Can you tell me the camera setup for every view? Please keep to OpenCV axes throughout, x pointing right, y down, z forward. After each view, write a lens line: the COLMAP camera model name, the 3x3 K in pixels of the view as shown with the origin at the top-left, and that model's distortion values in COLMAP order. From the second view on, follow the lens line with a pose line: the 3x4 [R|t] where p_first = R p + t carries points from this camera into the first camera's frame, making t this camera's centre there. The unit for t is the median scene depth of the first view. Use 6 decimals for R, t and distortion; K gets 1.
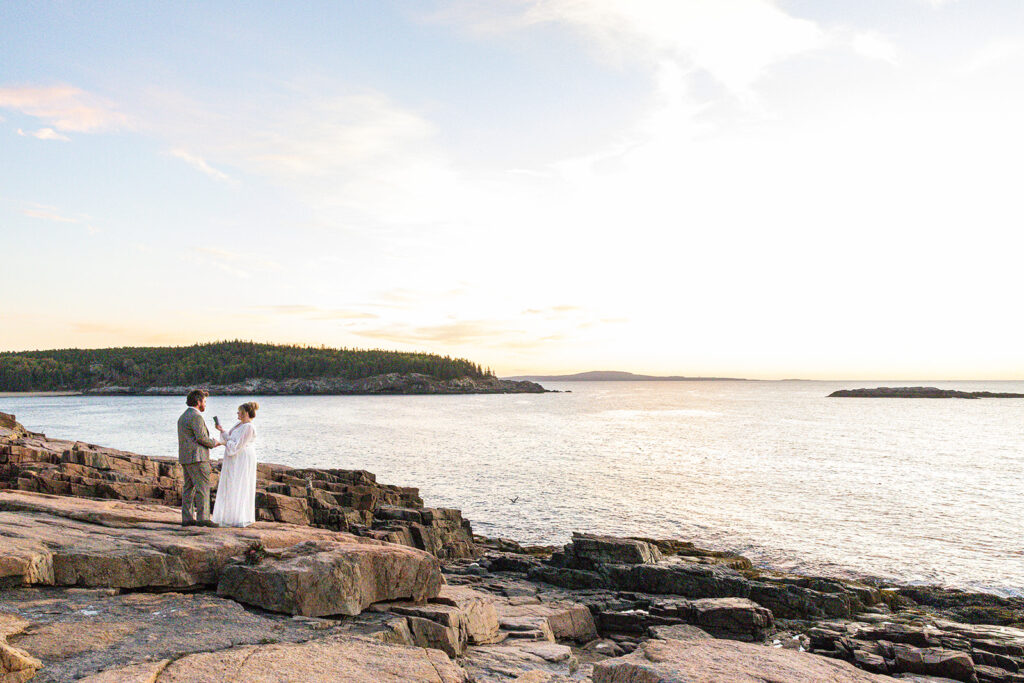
lens RADIAL K [[828.7, 0, 512.0], [0, 828.7, 341.5], [0, 0, 1]] dist [0.007266, 0.003949]
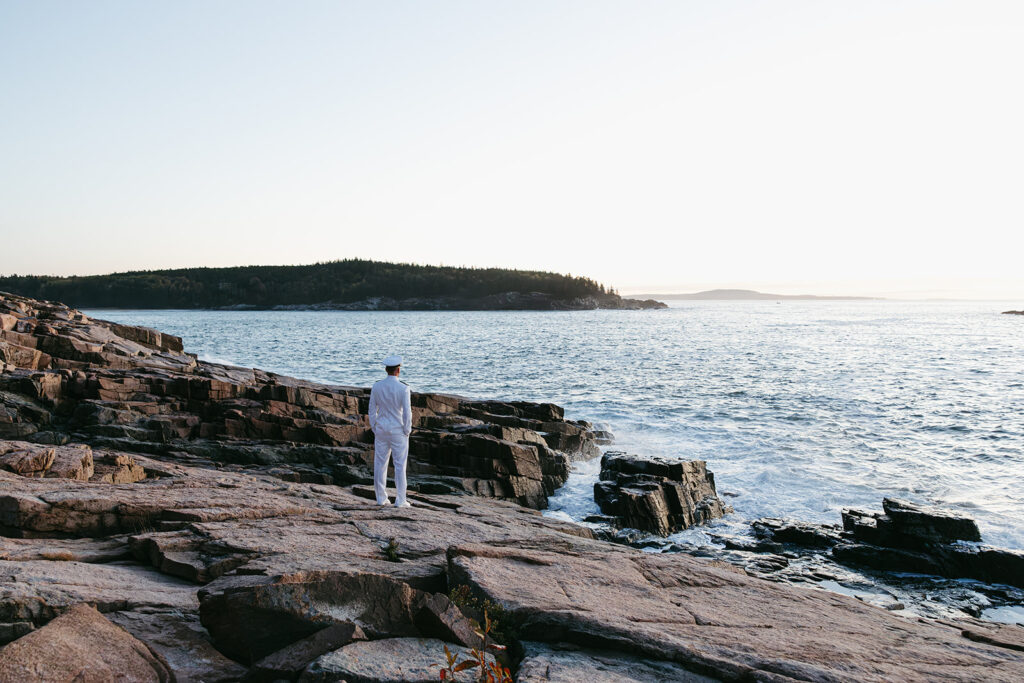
lens RADIAL K [[844.1, 0, 504.5], [0, 844.1, 324.6], [0, 0, 1]] dist [-0.001358, 0.009415]
pose [[0.990533, 0.006851, -0.137101, -0.104706], [0.003766, 0.997021, 0.077038, 0.000707], [0.137220, -0.076825, 0.987557, 0.103653]]
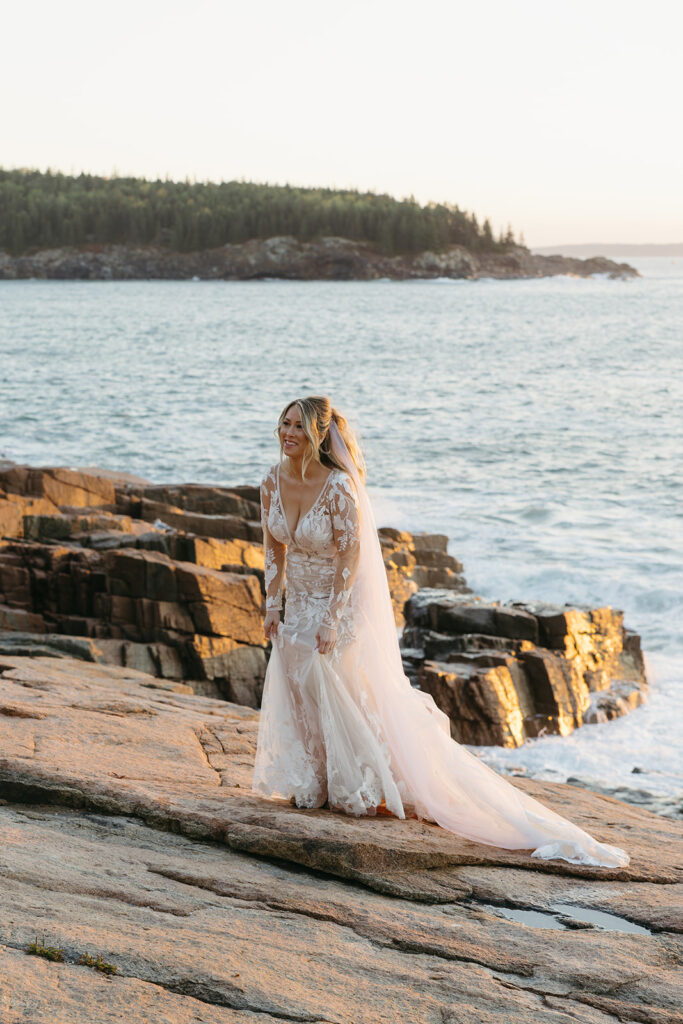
lens RADIAL K [[1941.4, 0, 283.7], [0, 1941.4, 559.6], [0, 0, 1]] dist [0.006109, -0.096388]
pose [[0.991507, 0.027066, -0.127208, -0.074984], [-0.000827, 0.979397, 0.201941, -0.004211], [0.130052, -0.200121, 0.971101, 0.062876]]
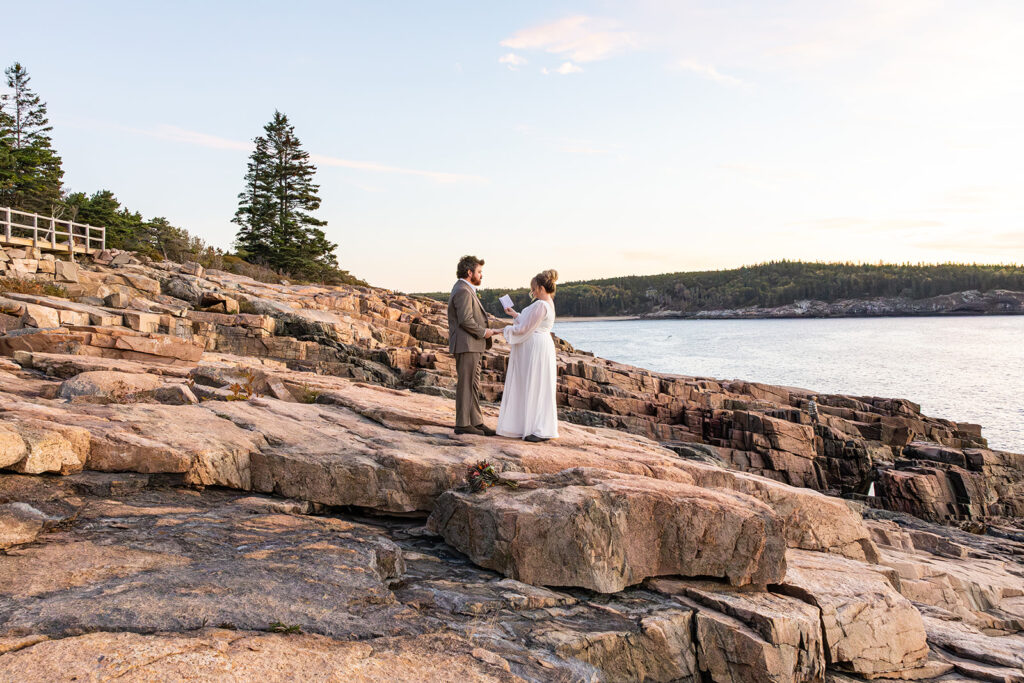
lens RADIAL K [[868.8, 0, 508.1], [0, 868.8, 333.8], [0, 0, 1]] dist [0.016920, -0.002950]
pose [[0.805423, 0.001581, -0.592699, 0.019316], [0.046366, 0.996764, 0.065665, 0.013835], [0.590884, -0.080369, 0.802743, 0.067276]]
